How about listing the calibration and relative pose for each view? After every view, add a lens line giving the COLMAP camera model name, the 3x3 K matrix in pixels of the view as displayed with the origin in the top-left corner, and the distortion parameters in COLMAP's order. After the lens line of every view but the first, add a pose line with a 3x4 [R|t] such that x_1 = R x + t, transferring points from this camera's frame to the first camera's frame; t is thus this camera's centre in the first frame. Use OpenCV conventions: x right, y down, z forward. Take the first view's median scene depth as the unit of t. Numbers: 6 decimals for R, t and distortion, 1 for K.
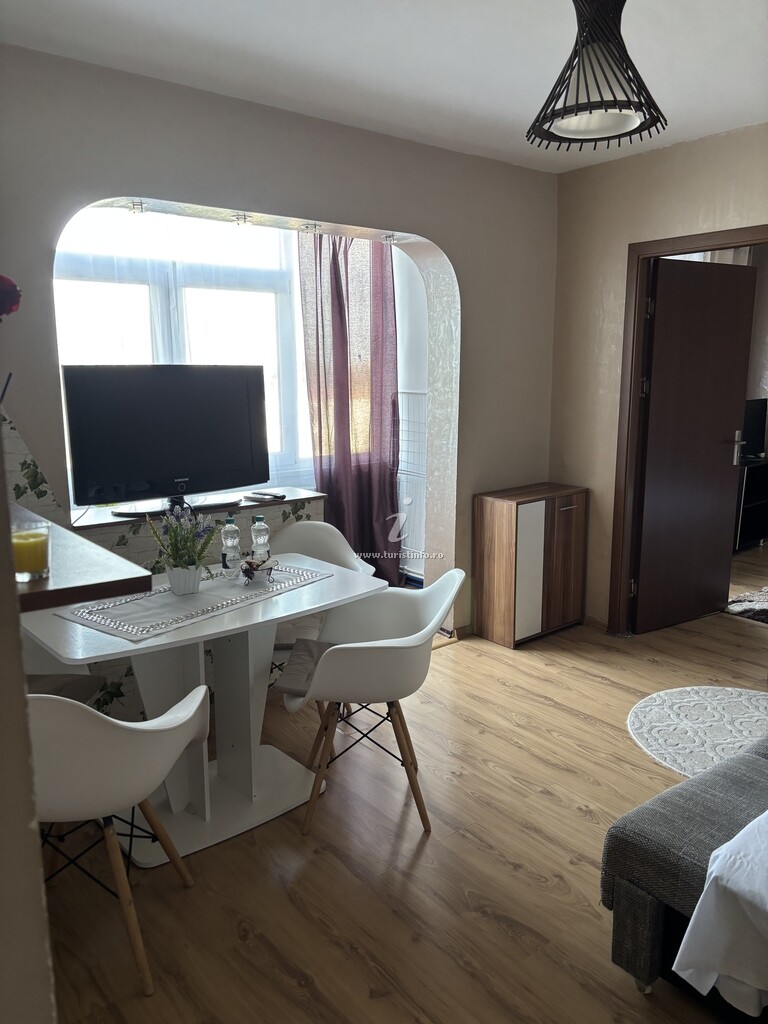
lens RADIAL K [[782.9, 0, 384.0], [0, 782.9, 512.0], [0, 0, 1]] dist [0.056850, -0.002181]
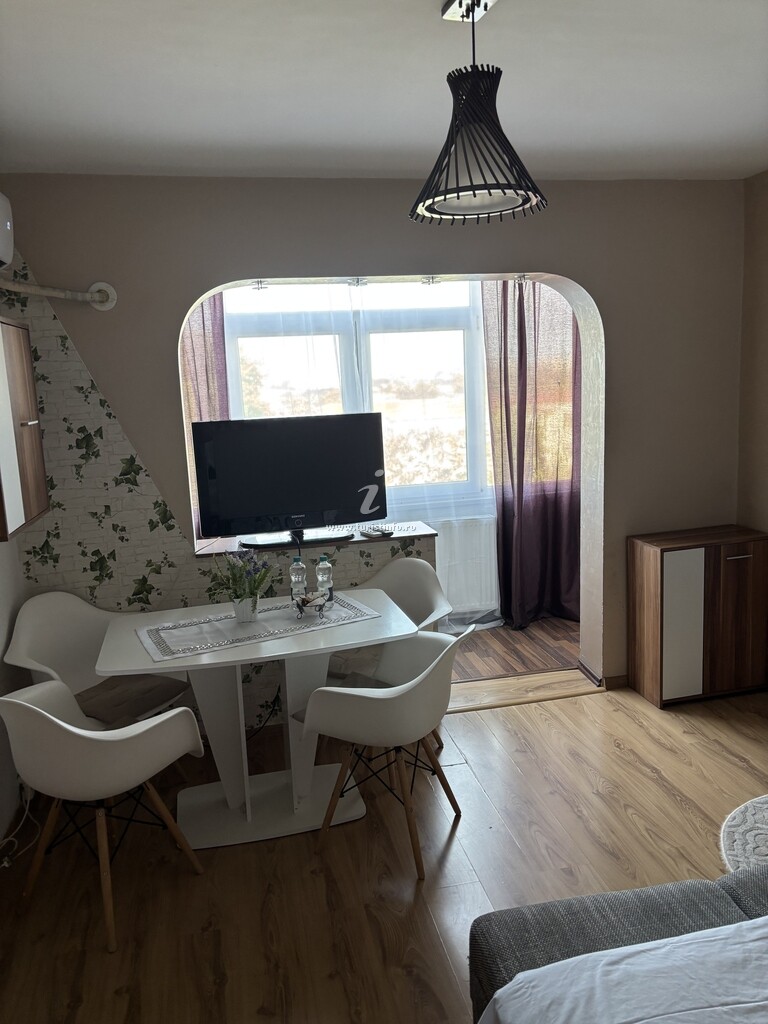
lens RADIAL K [[789.7, 0, 383.3], [0, 789.7, 497.8], [0, 0, 1]] dist [0.047729, -0.000104]
pose [[0.892890, 0.032571, -0.449095, 0.342996], [-0.040670, 0.999137, -0.008395, -0.058831], [0.448434, 0.025761, 0.893445, 0.031838]]
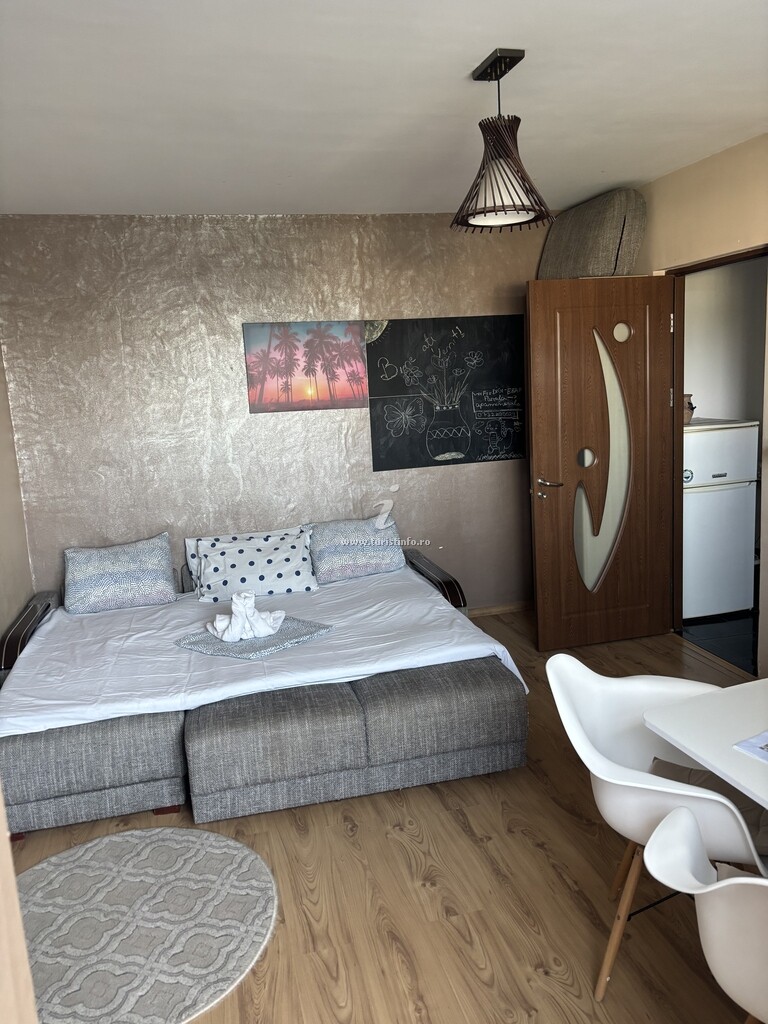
lens RADIAL K [[789.7, 0, 383.3], [0, 789.7, 497.8], [0, 0, 1]] dist [0.047729, -0.000104]
pose [[-0.907030, -0.024521, 0.420352, -0.063531], [0.130462, 0.932810, 0.335923, -0.288491], [-0.400346, 0.359533, -0.842888, 1.292396]]
